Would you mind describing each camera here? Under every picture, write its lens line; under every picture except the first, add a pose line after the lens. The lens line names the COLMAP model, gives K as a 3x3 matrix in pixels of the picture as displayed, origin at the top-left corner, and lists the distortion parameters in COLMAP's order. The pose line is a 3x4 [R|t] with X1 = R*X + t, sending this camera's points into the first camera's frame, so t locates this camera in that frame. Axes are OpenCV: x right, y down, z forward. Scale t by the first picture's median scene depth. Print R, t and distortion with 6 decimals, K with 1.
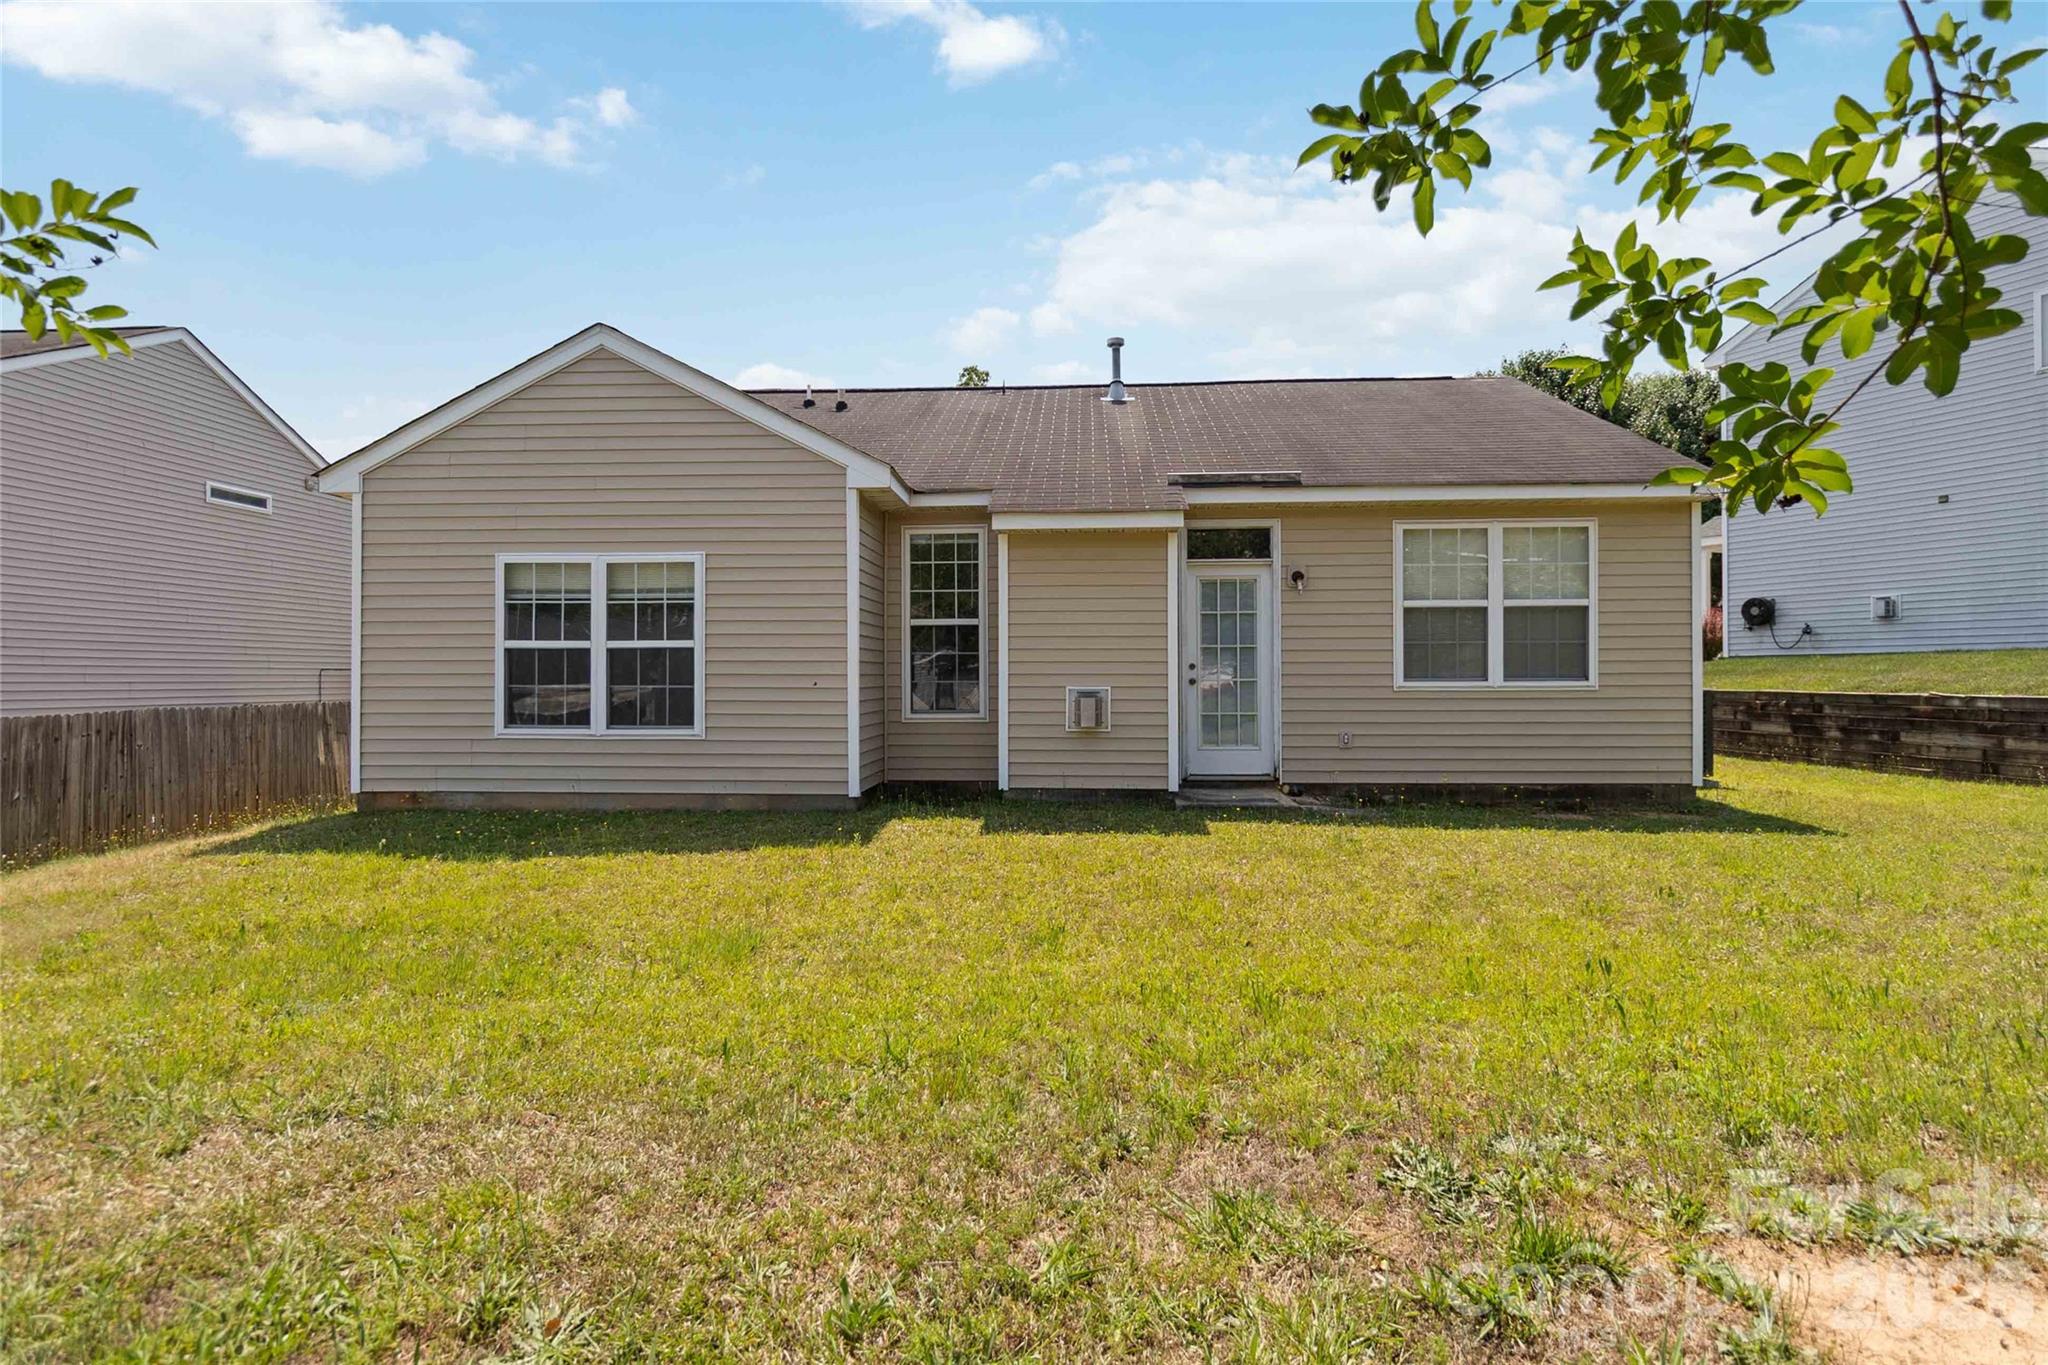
lens RADIAL K [[676.5, 0, 1021.9], [0, 676.5, 671.8], [0, 0, 1]] dist [0.000297, 0.000014]
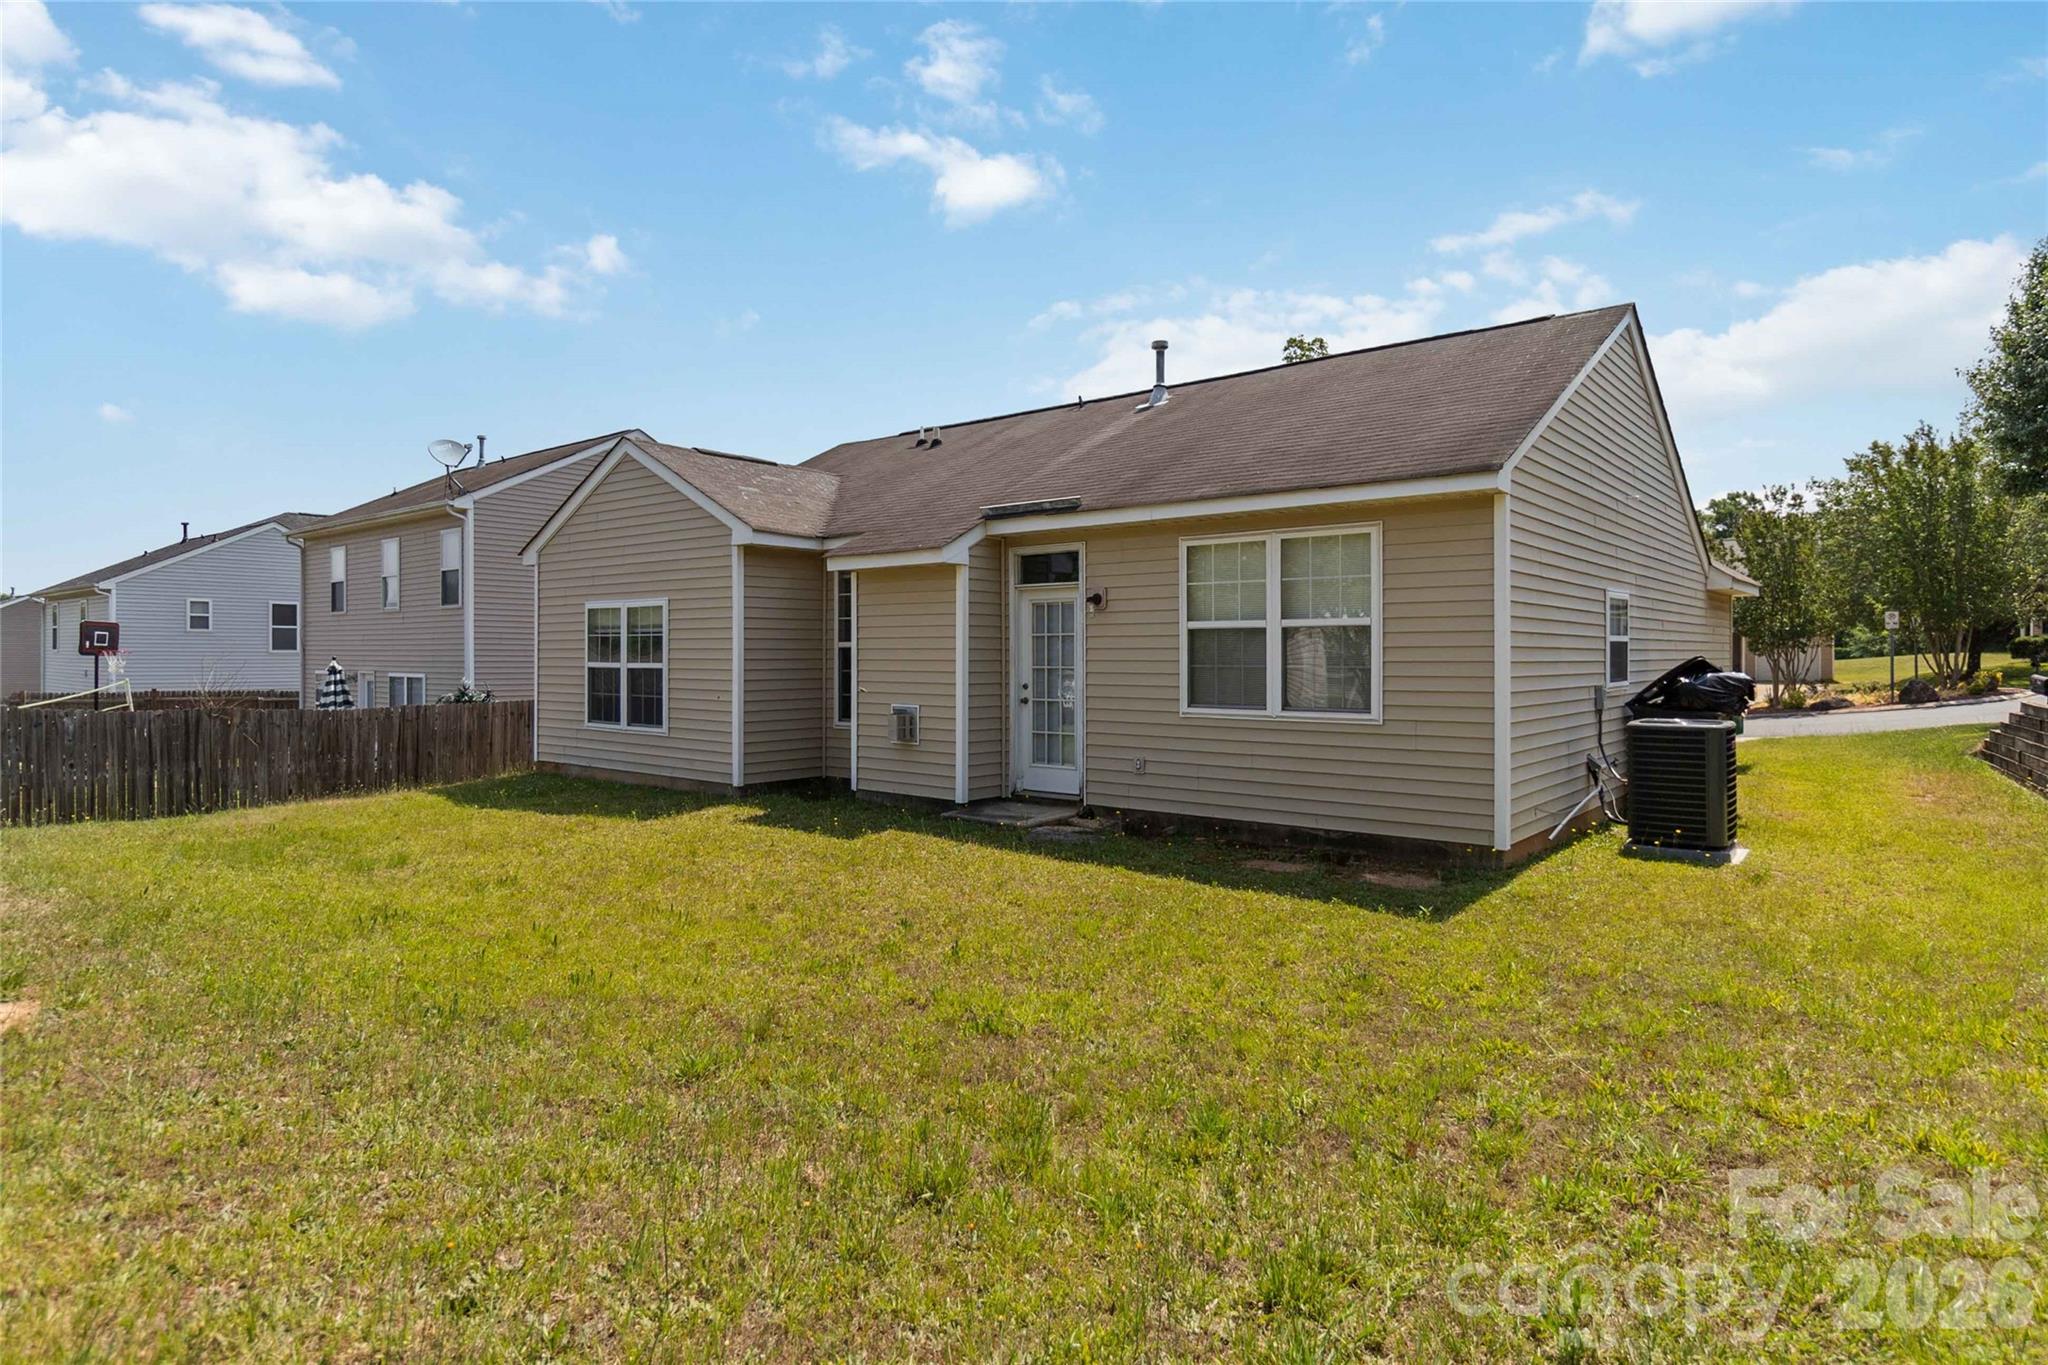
lens RADIAL K [[686.8, 0, 1025.4], [0, 686.8, 674.6], [0, 0, 1]] dist [-0.000159, 0.000003]
pose [[0.915198, 0.007586, -0.402933, 0.725653], [-0.005078, 0.999961, 0.007294, -0.036551], [0.402972, -0.004630, 0.915200, 0.029767]]
